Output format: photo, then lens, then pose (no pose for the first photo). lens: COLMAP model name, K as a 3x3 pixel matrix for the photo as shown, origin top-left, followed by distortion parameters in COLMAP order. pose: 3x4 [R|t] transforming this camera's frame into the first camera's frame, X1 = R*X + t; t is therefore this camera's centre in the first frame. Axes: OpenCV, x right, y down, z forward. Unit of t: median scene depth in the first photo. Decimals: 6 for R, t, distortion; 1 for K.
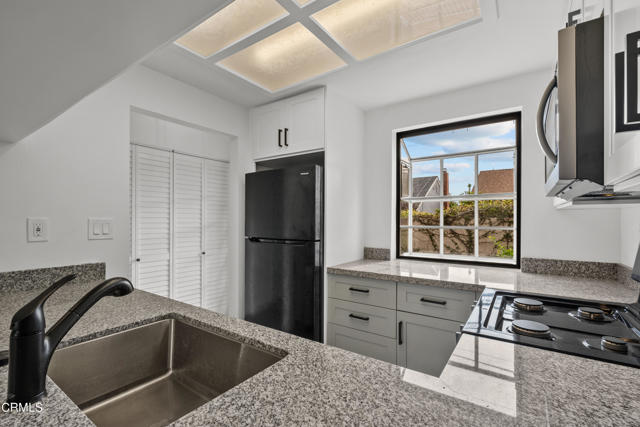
lens RADIAL K [[288.7, 0, 319.9], [0, 288.7, 219.9], [0, 0, 1]] dist [0.001350, -0.000456]
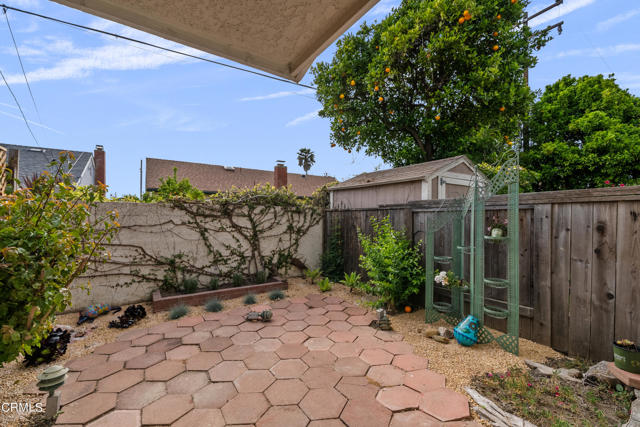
lens RADIAL K [[267.0, 0, 321.5], [0, 267.0, 216.6], [0, 0, 1]] dist [-0.000817, -0.000027]
pose [[0.358727, -0.003489, 0.933436, -0.512897], [-0.009137, 0.999932, 0.007249, 0.088925], [-0.933398, -0.011129, 0.358671, 3.273748]]
